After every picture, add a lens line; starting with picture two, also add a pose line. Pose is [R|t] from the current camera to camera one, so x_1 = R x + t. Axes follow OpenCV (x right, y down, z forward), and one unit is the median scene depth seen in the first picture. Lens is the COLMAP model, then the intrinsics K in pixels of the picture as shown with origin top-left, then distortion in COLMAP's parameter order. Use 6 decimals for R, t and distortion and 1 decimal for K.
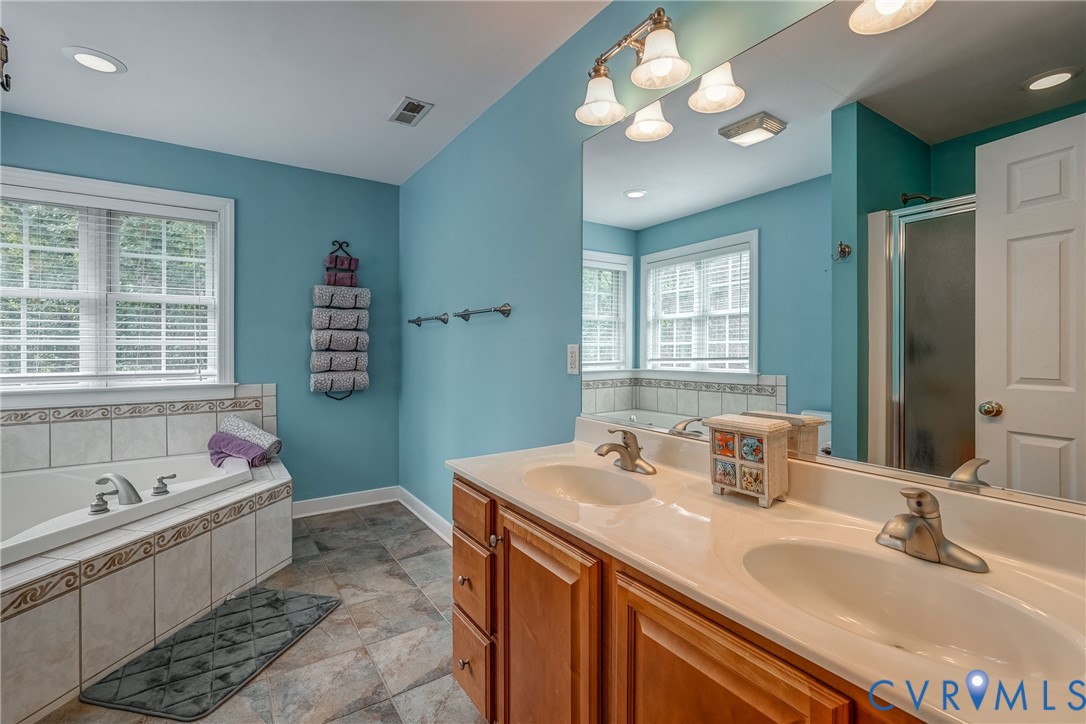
lens RADIAL K [[486.5, 0, 545.9], [0, 486.5, 351.7], [0, 0, 1]] dist [-0.007361, 0.005263]
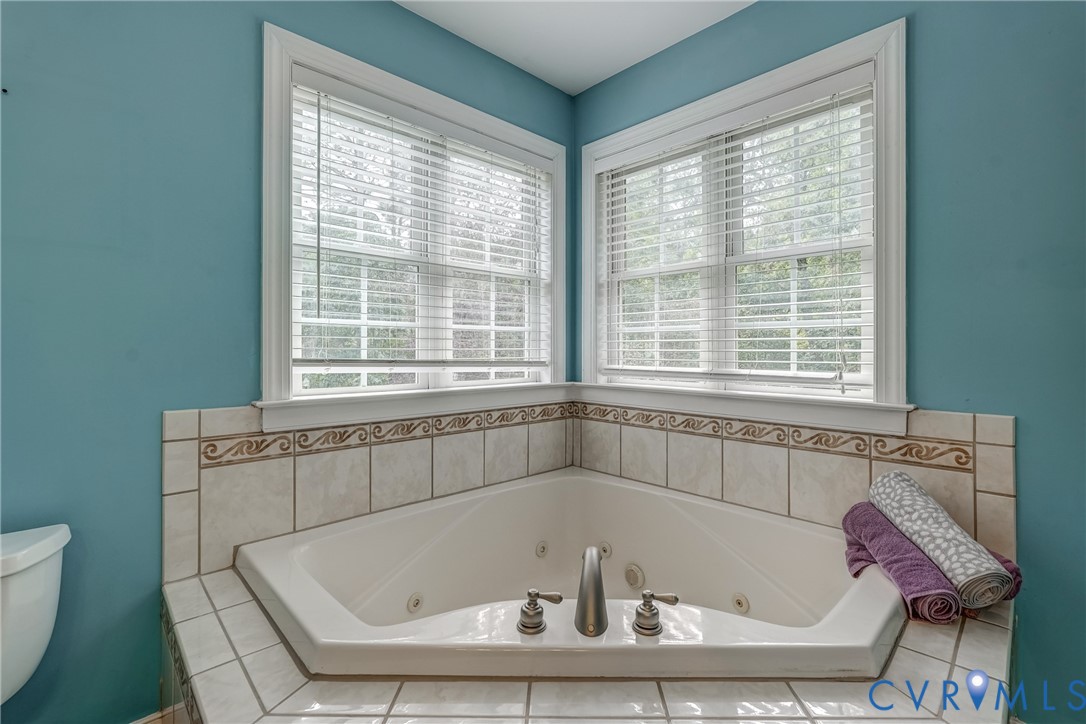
lens RADIAL K [[486.5, 0, 552.4], [0, 486.5, 352.8], [0, 0, 1]] dist [-0.007361, 0.005263]
pose [[0.180302, 0.007330, -0.983584, -0.243549], [-0.009191, 0.999941, 0.005767, 0.015224], [0.983568, 0.008001, 0.180358, 0.581694]]
